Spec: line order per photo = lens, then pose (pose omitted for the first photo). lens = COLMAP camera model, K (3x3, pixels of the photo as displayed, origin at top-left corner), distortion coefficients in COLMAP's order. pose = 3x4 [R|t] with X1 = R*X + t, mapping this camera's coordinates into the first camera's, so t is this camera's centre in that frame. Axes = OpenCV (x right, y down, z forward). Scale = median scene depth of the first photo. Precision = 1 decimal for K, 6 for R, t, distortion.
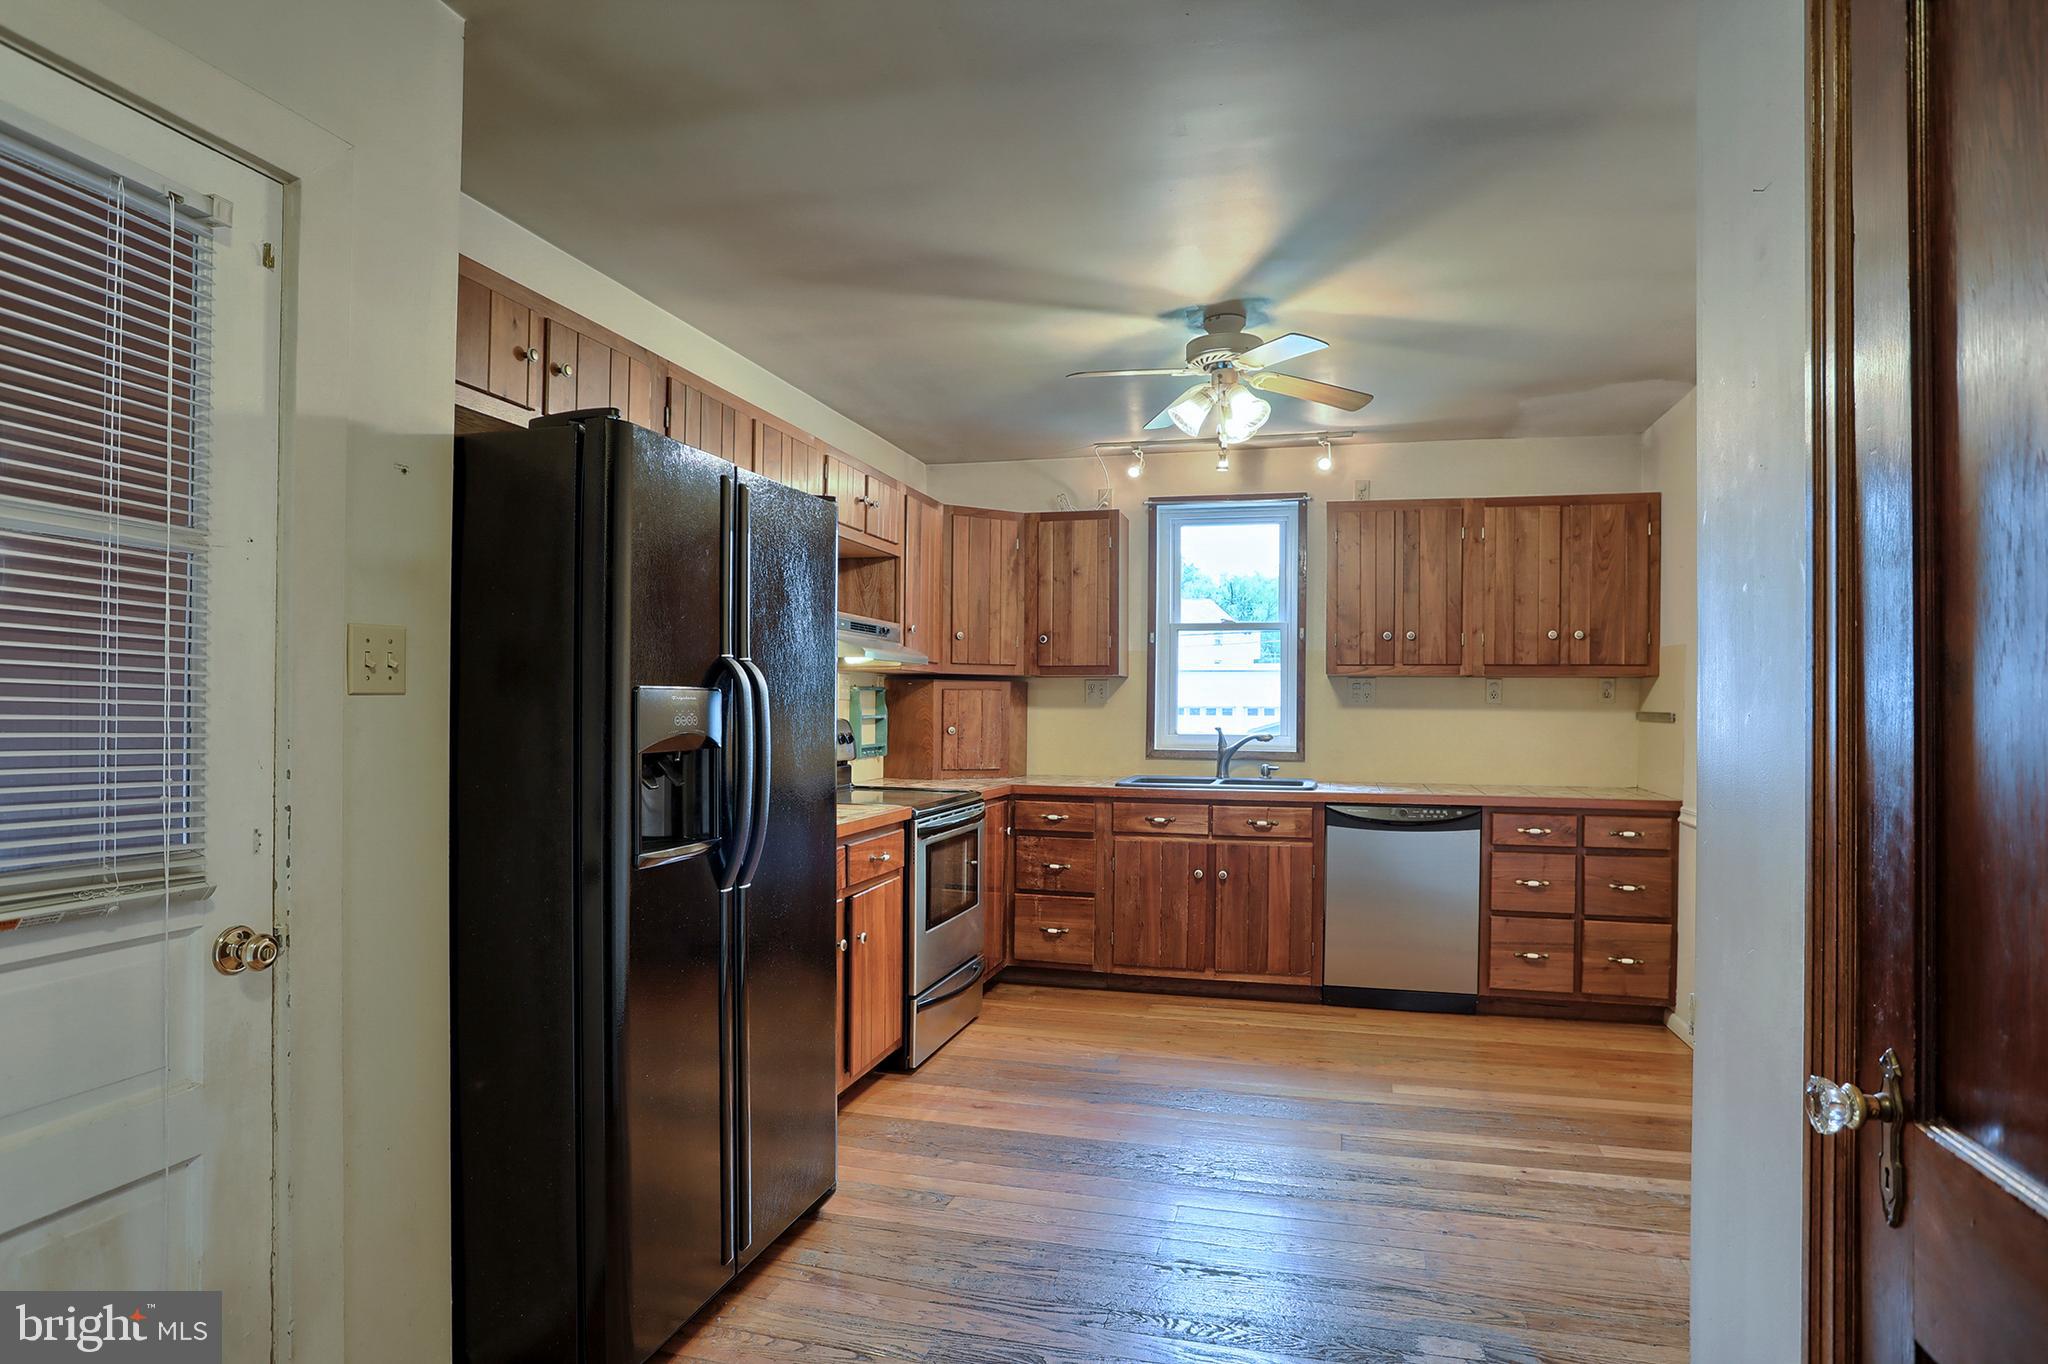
lens RADIAL K [[1212.7, 0, 993.7], [0, 1212.7, 668.0], [0, 0, 1]] dist [-0.019264, -0.000178]
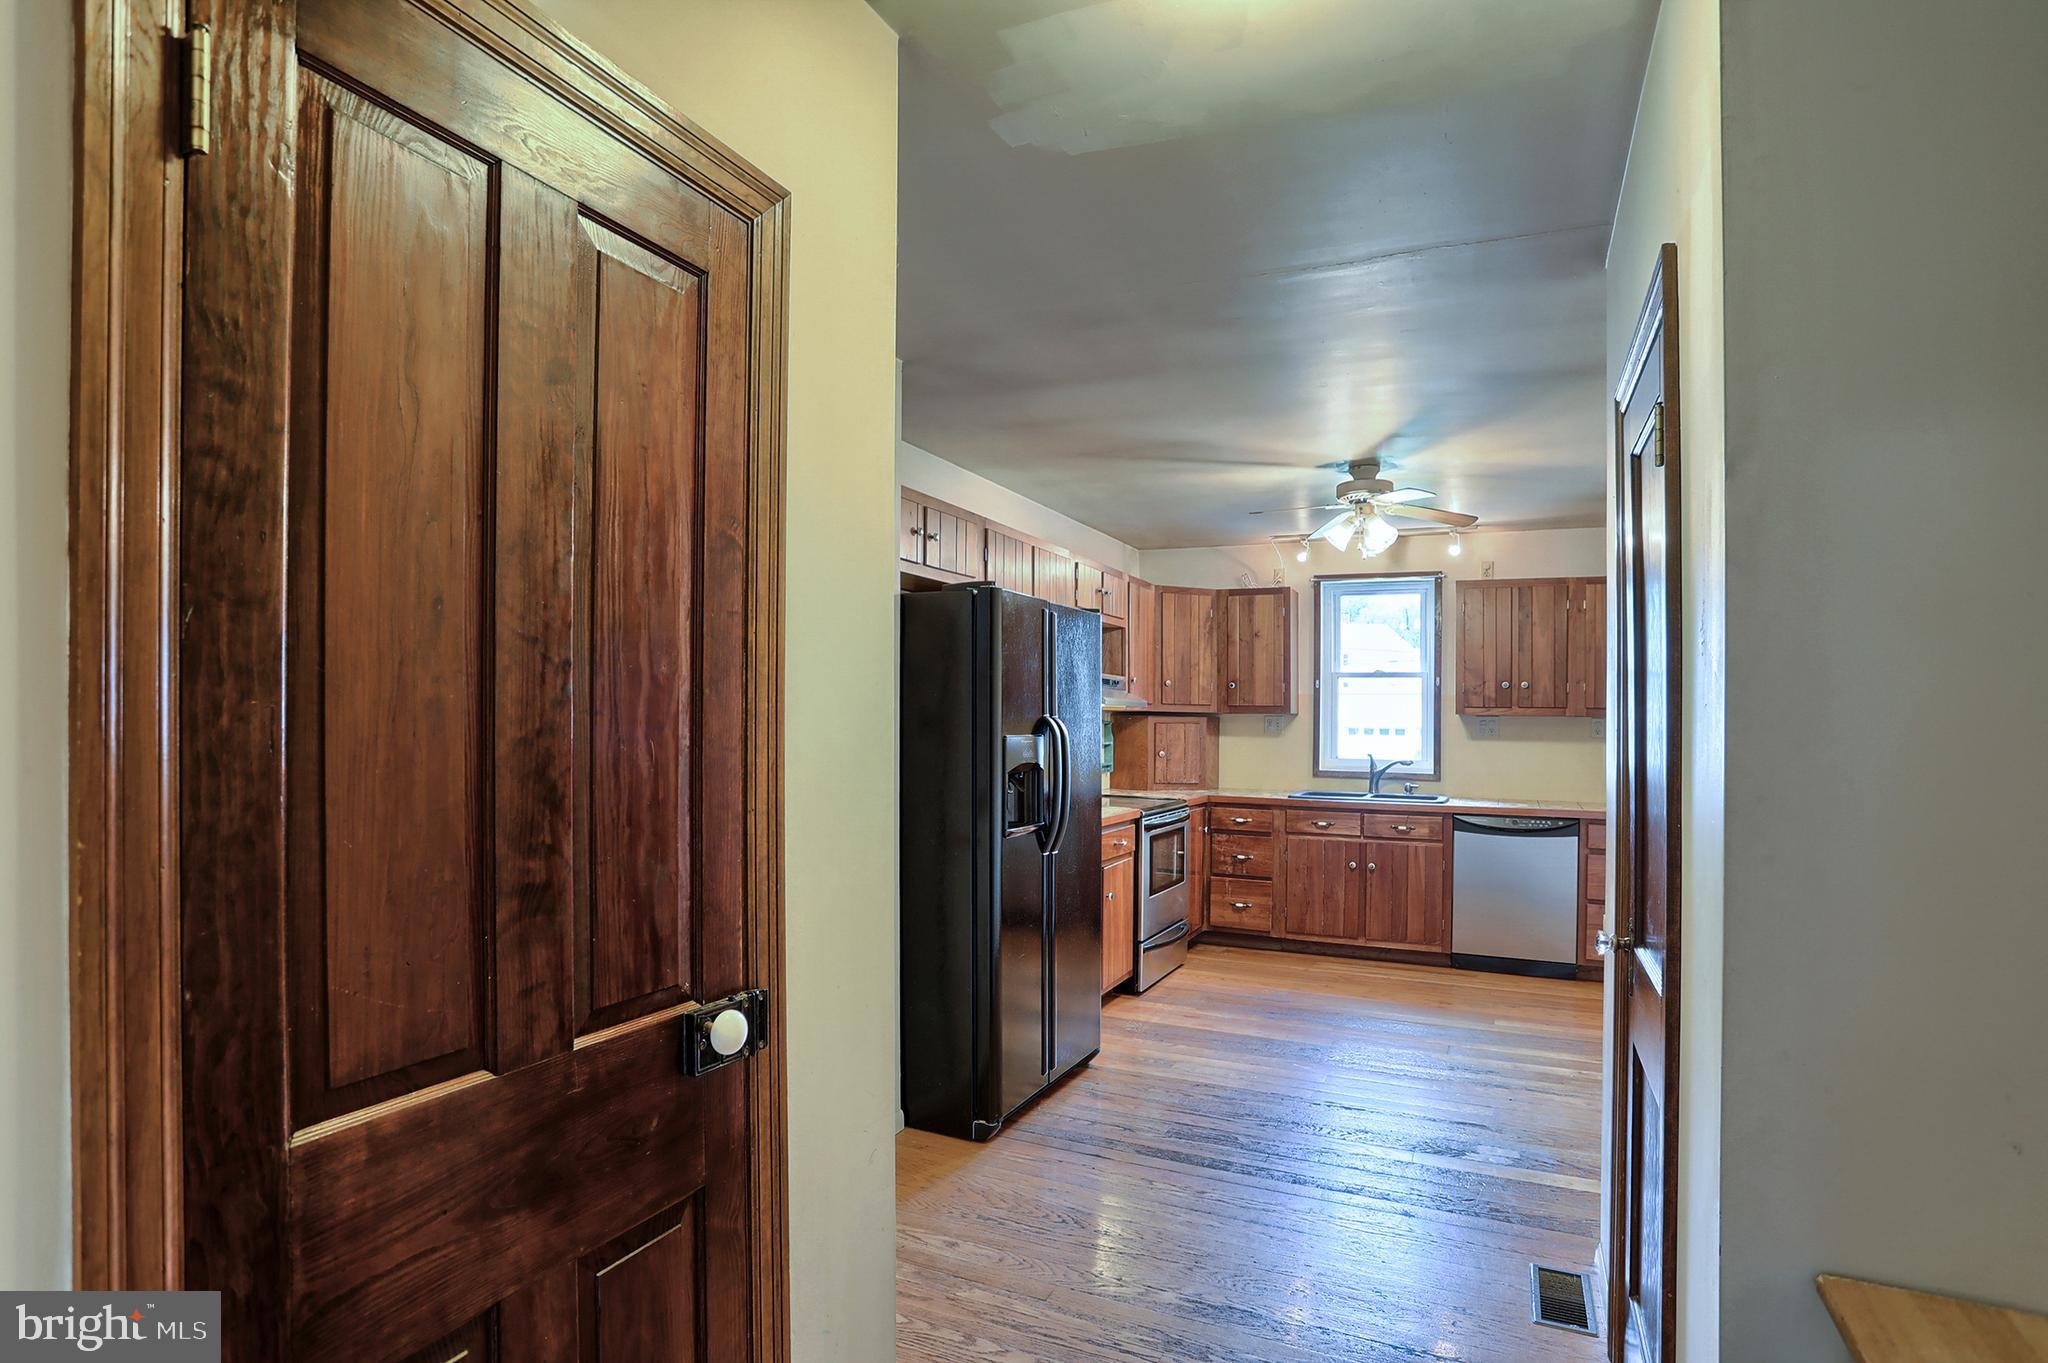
lens RADIAL K [[1123.2, 0, 946.5], [0, 1123.2, 668.5], [0, 0, 1]] dist [-0.039518, 0.000302]
pose [[0.979587, -0.002186, -0.201011, -0.020380], [-0.000789, 0.999891, -0.014720, -0.026927], [0.201021, 0.014578, 0.979478, -0.289702]]
